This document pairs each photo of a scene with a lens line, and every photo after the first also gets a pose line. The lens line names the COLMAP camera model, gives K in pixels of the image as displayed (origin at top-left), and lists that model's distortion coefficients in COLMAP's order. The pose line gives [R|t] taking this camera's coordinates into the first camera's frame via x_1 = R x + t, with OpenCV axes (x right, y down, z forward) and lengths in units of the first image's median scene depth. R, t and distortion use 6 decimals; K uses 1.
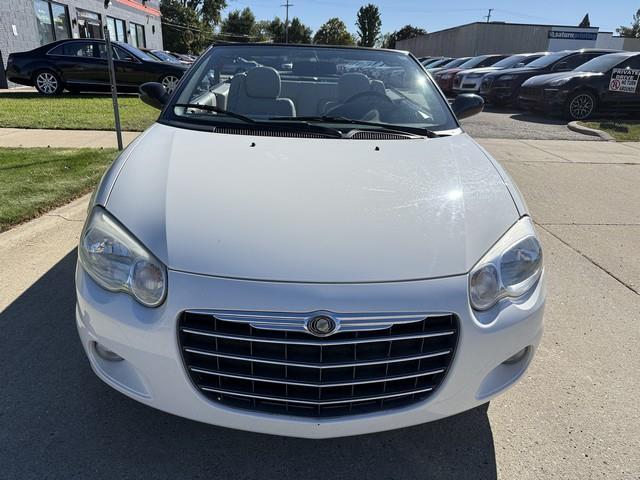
lens RADIAL K [[470.9, 0, 318.8], [0, 470.9, 240.6], [0, 0, 1]] dist [0.004174, -0.004411]
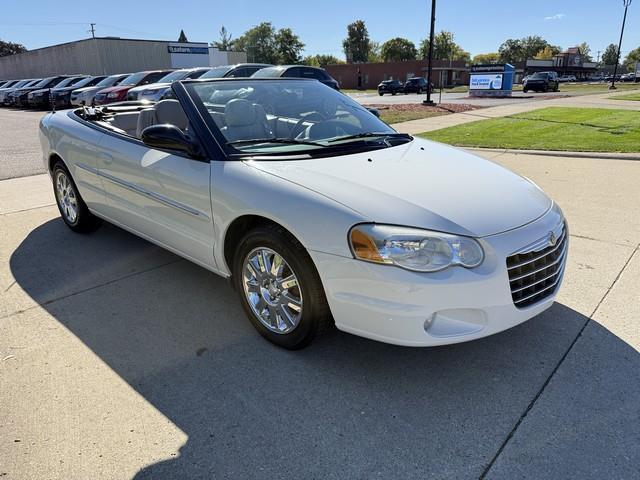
lens RADIAL K [[470.9, 0, 322.9], [0, 470.9, 240.6], [0, 0, 1]] dist [0.004174, -0.004411]
pose [[0.721635, -0.268989, 0.637878, -1.486413], [0.284179, 0.955313, 0.081357, -0.180810], [-0.631257, 0.122561, 0.765828, 0.129920]]
